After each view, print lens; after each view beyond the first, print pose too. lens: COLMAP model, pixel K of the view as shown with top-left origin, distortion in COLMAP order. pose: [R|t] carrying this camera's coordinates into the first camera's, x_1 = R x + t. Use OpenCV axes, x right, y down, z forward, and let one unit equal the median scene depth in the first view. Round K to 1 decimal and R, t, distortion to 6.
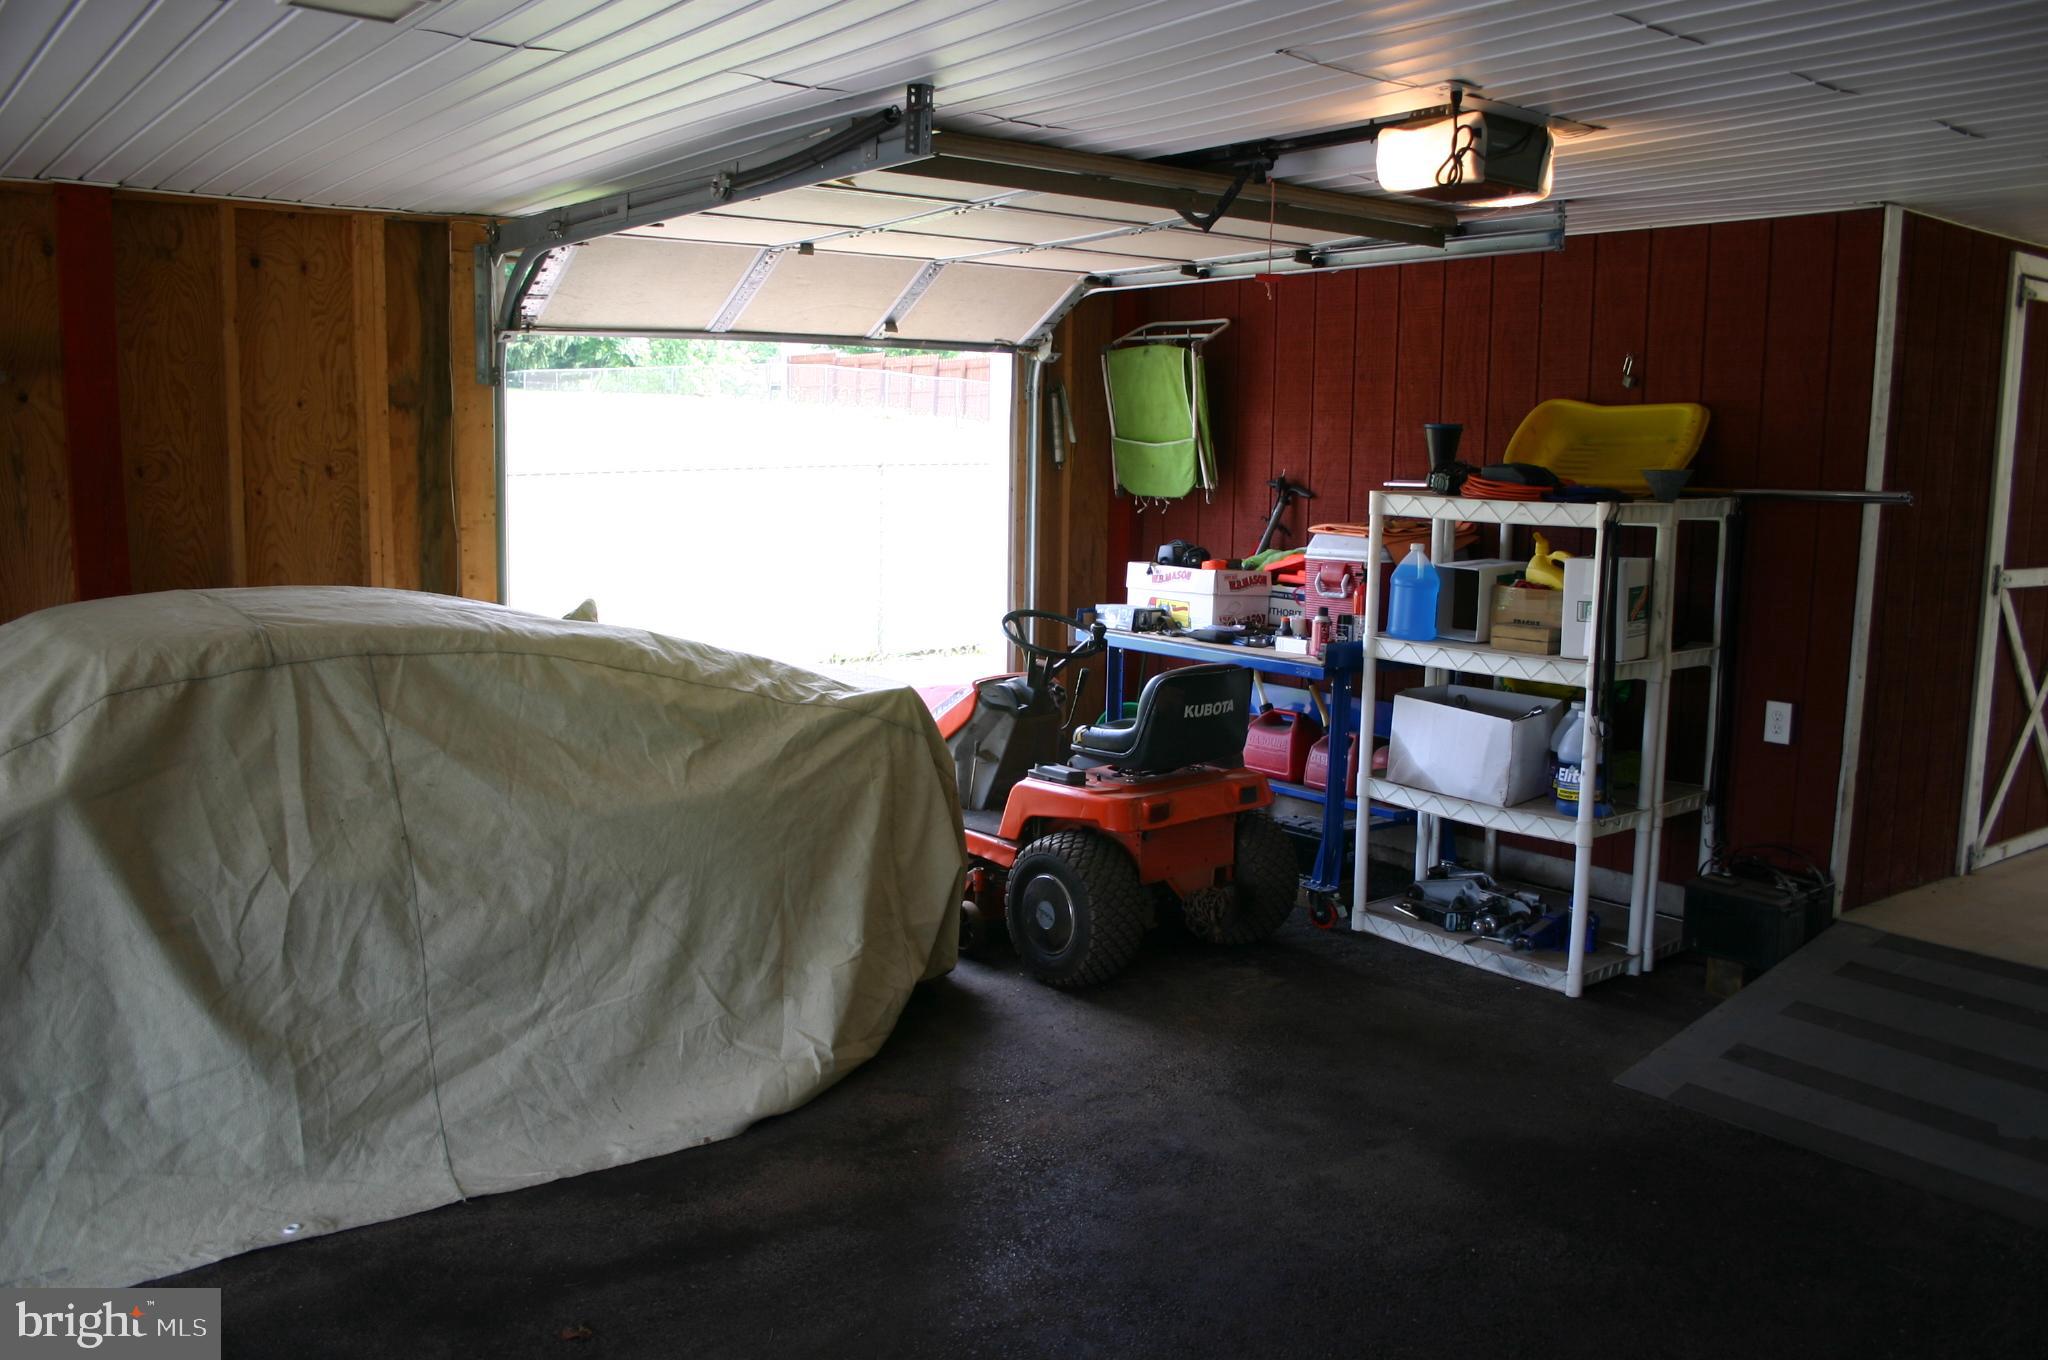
lens RADIAL K [[1689.5, 0, 1025.3], [0, 1689.5, 695.3], [0, 0, 1]] dist [-0.155205, 0.140670]
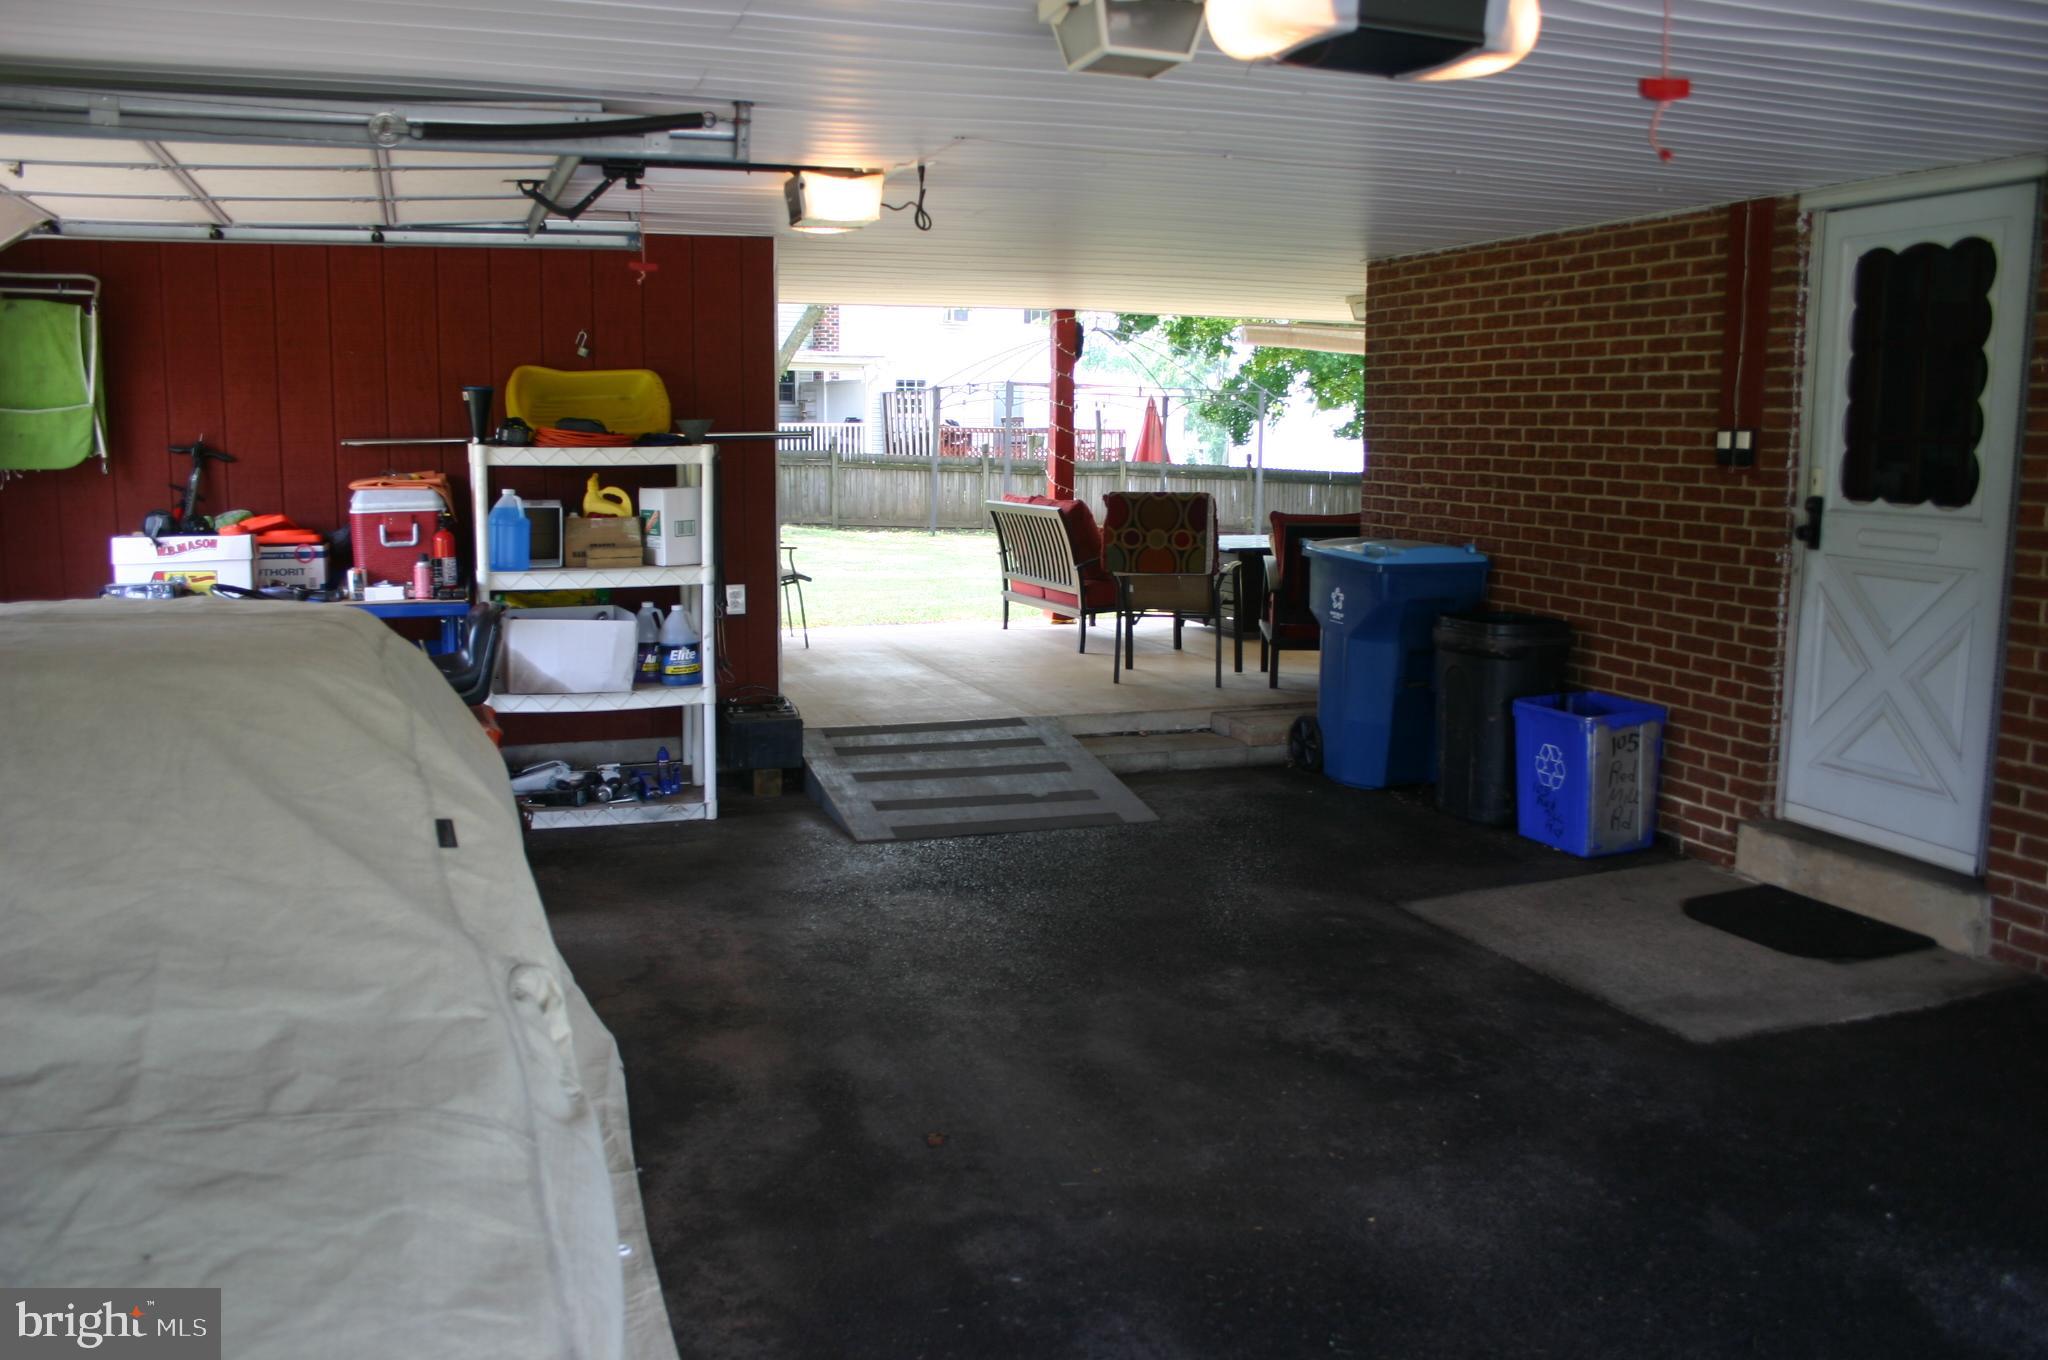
lens RADIAL K [[1689.5, 0, 1025.3], [0, 1689.5, 695.3], [0, 0, 1]] dist [-0.155205, 0.140670]
pose [[0.315394, -0.158505, 0.935630, -0.778831], [0.136965, 0.983232, 0.120400, -0.040109], [-0.939025, 0.090175, 0.331815, 0.291448]]
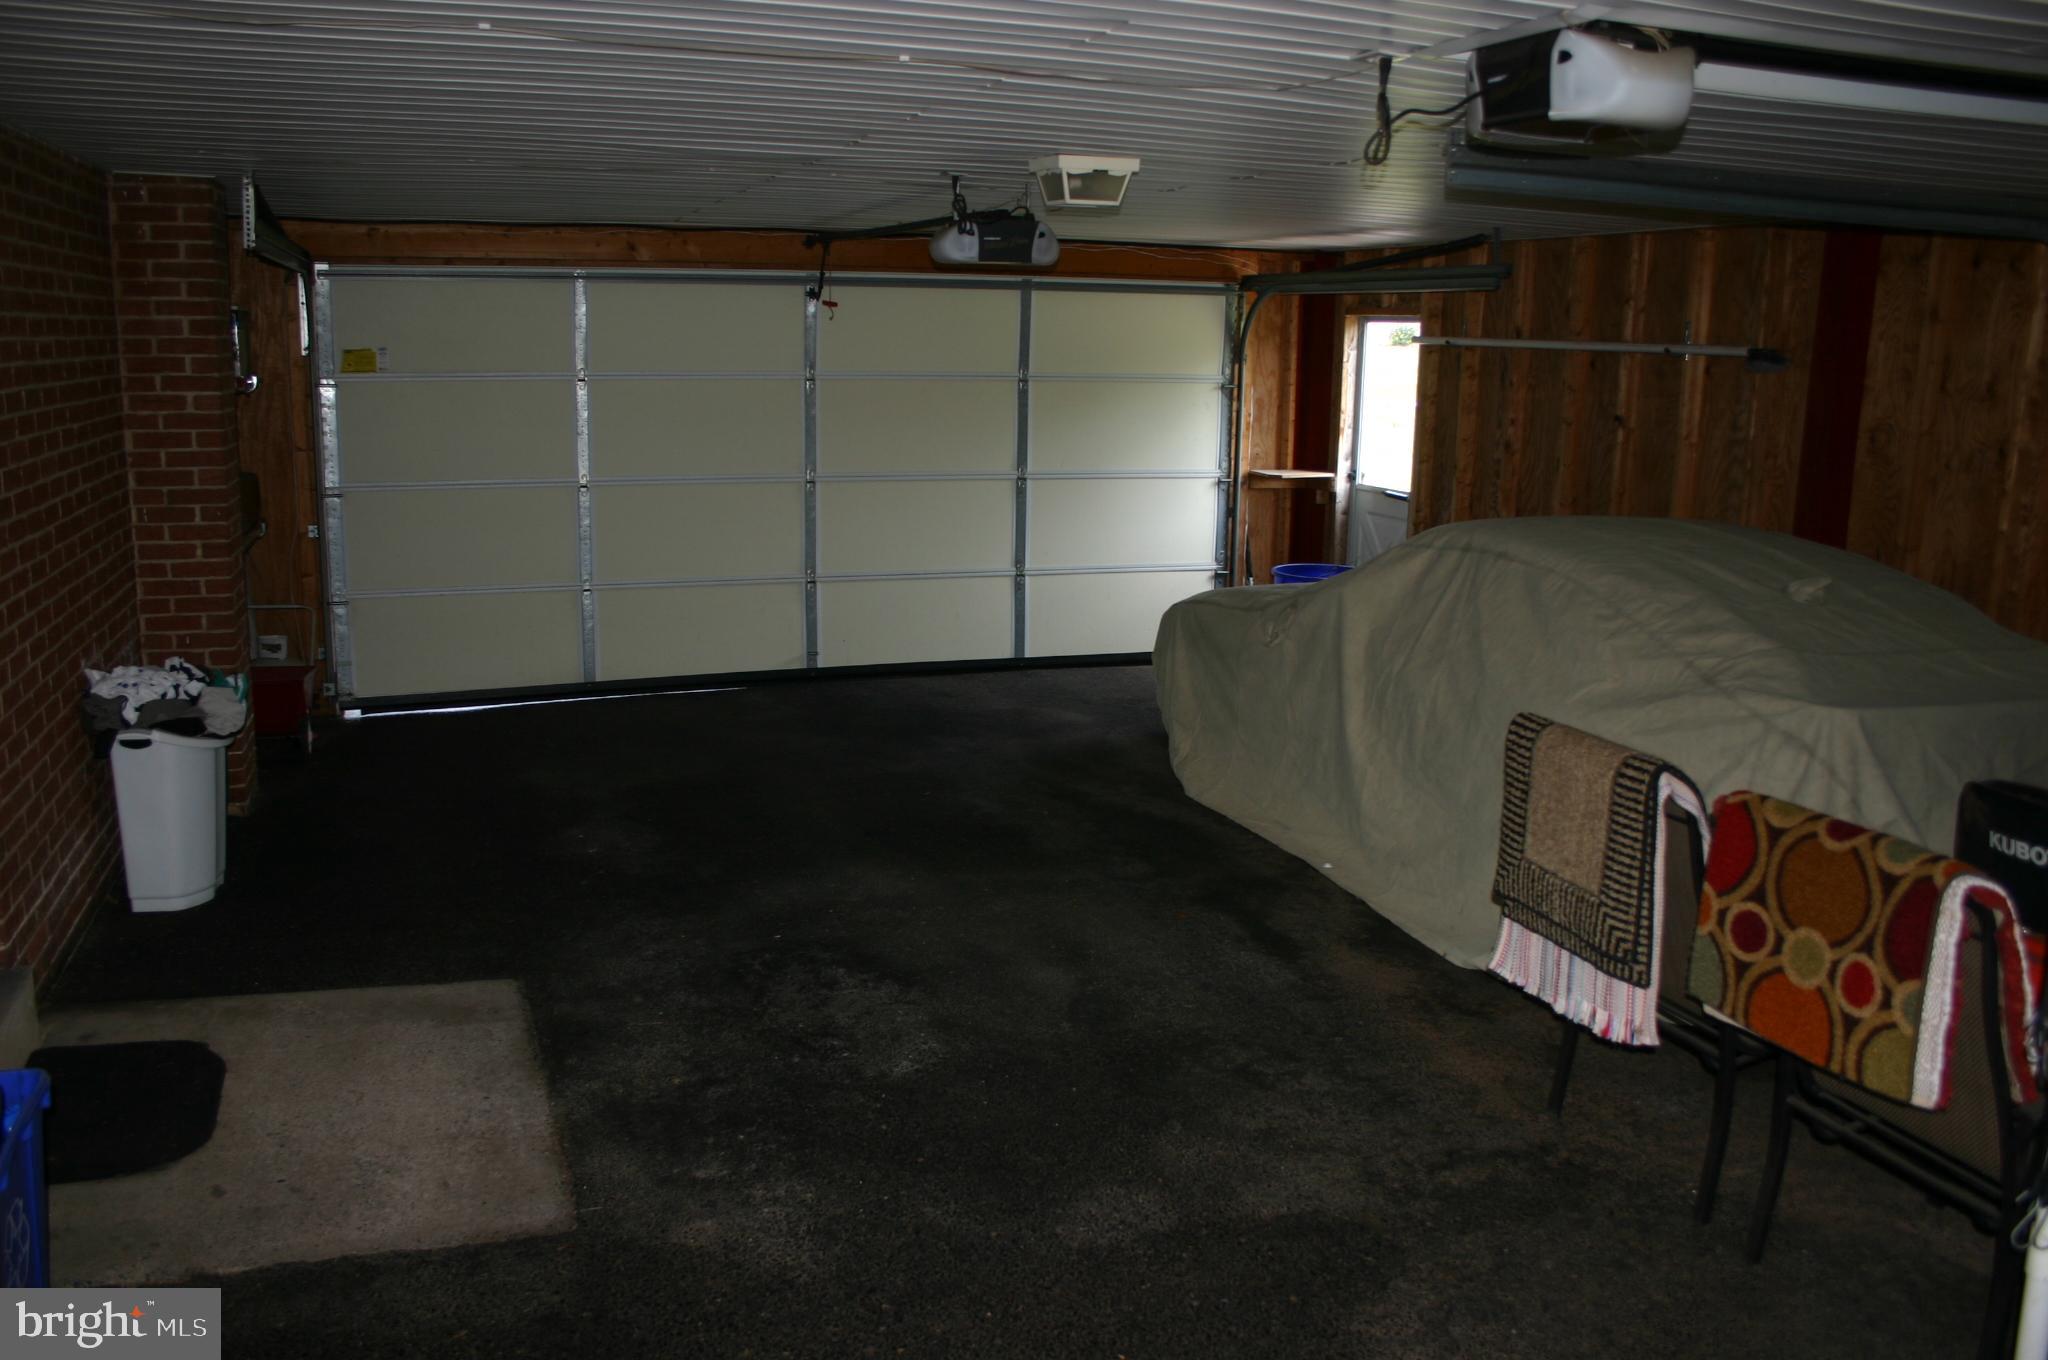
lens RADIAL K [[1689.5, 0, 1025.3], [0, 1689.5, 695.3], [0, 0, 1]] dist [-0.155205, 0.140670]
pose [[-0.320521, 0.184760, -0.929048, 0.808583], [-0.166324, 0.954578, 0.247218, -0.144355], [0.932525, 0.233762, -0.275232, 0.741239]]
